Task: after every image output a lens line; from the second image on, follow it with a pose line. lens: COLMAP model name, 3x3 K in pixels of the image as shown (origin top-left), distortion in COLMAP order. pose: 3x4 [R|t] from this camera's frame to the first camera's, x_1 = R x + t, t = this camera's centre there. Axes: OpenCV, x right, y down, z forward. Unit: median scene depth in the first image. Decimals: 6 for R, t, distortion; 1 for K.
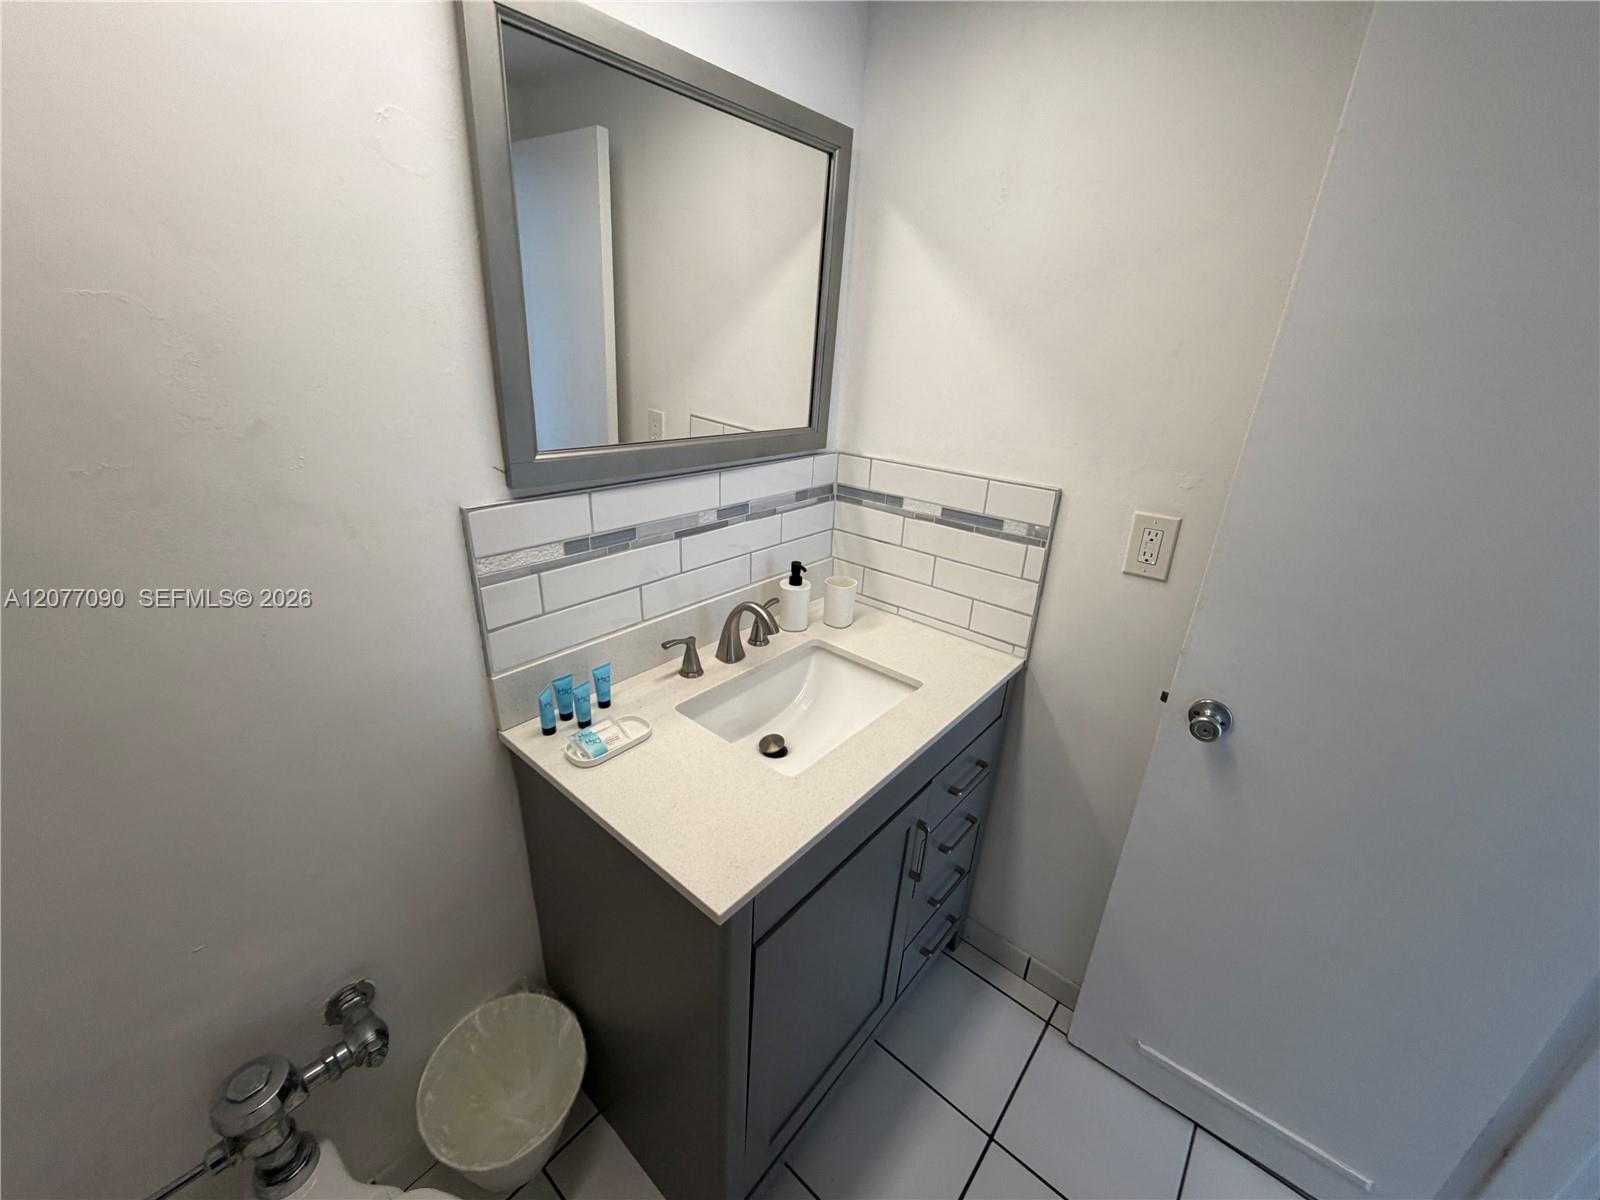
lens RADIAL K [[637.1, 0, 801.1], [0, 637.1, 600.5], [0, 0, 1]] dist [-0.010230, 0.000282]
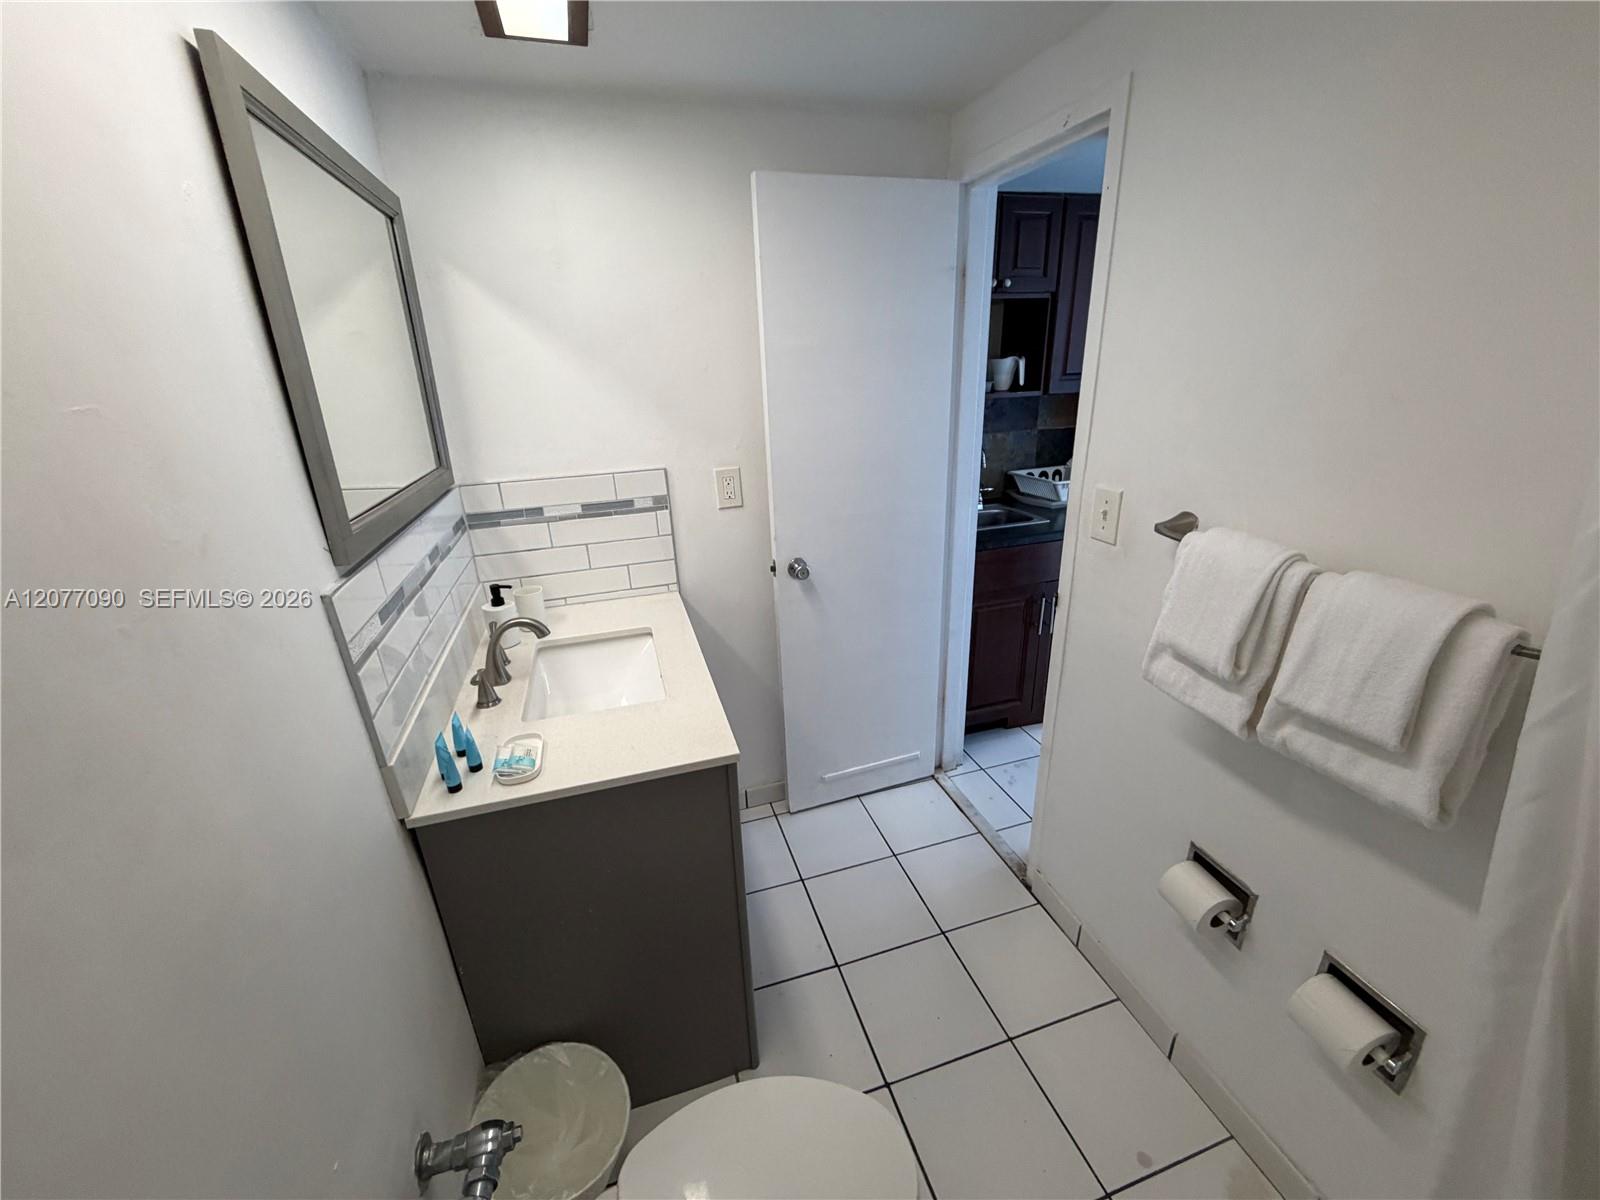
lens RADIAL K [[637.1, 0, 801.0], [0, 637.1, 593.3], [0, 0, 1]] dist [-0.010230, 0.000282]
pose [[0.540837, -0.350816, 0.764476, -0.601921], [0.373853, 0.914421, 0.155138, -0.020609], [-0.753478, 0.201897, 0.625706, -0.081166]]
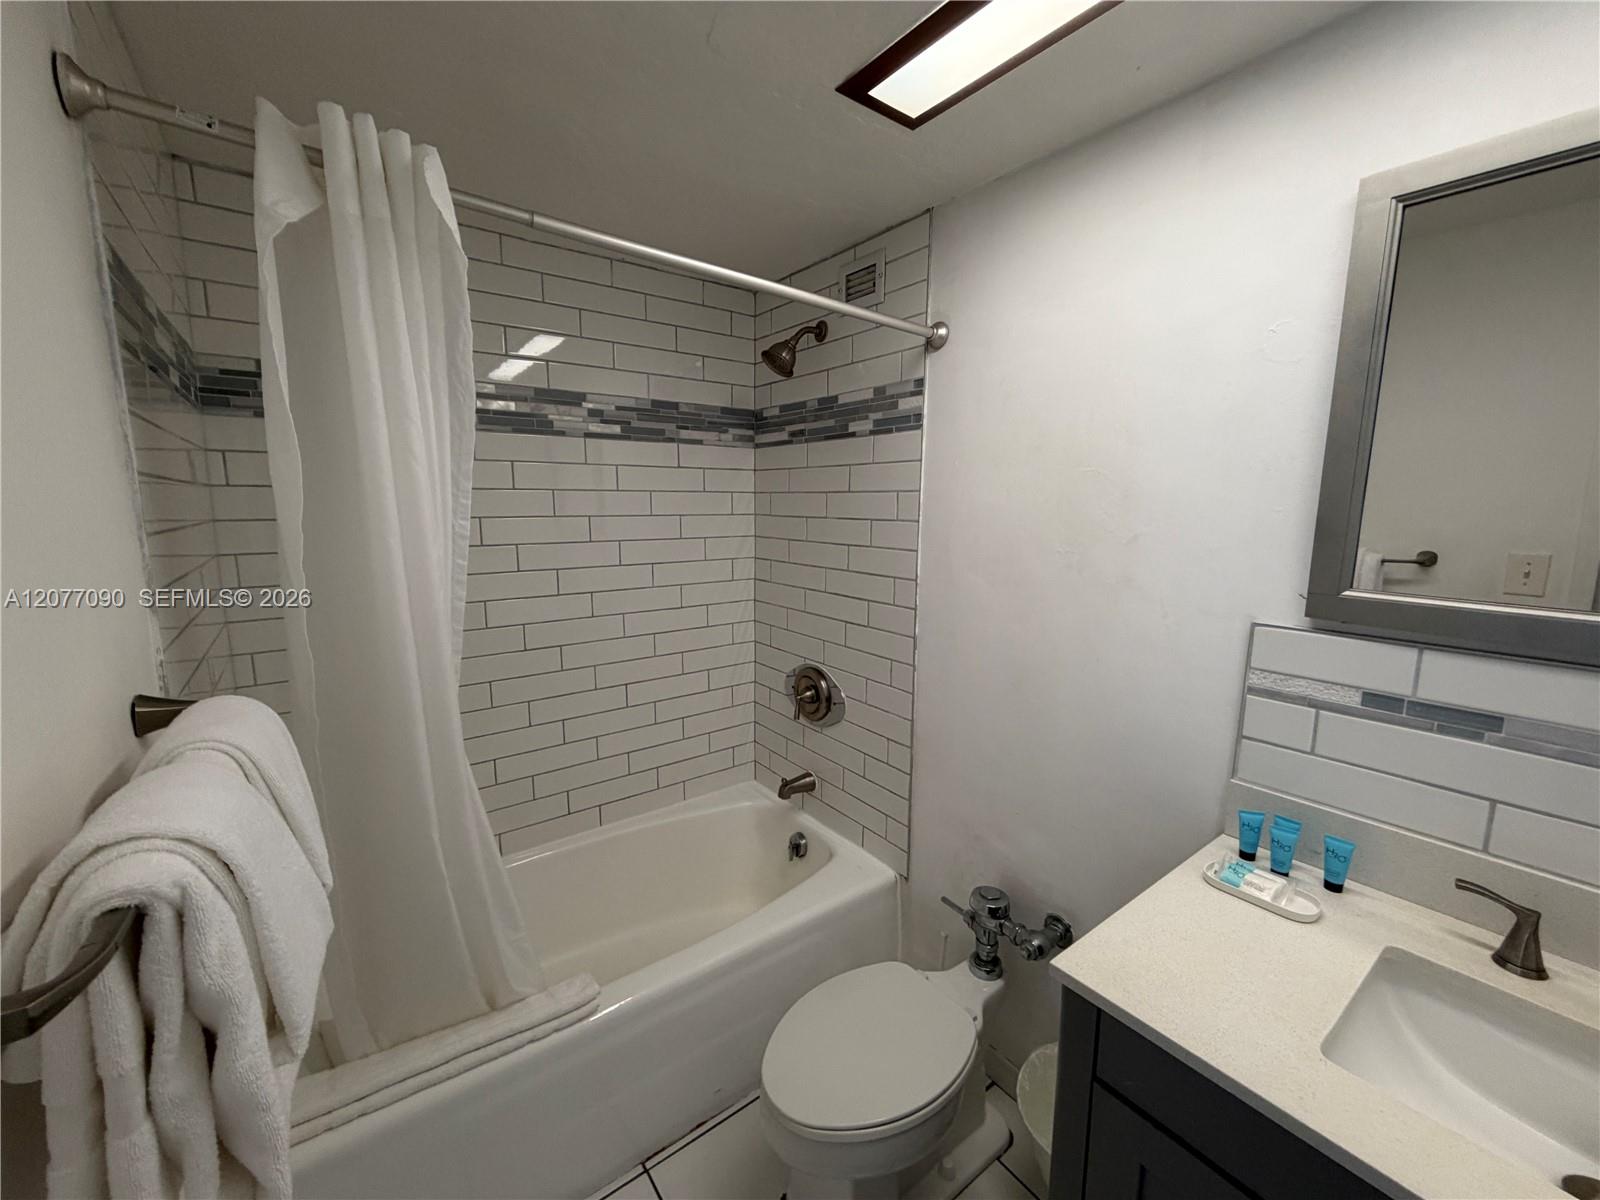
lens RADIAL K [[637.1, 0, 807.7], [0, 637.1, 602.3], [0, 0, 1]] dist [-0.010230, 0.000282]
pose [[-0.237446, 0.094869, -0.966757, 0.536279], [-0.386043, 0.904039, 0.183531, -0.052570], [0.891398, 0.416788, -0.178037, 0.326039]]
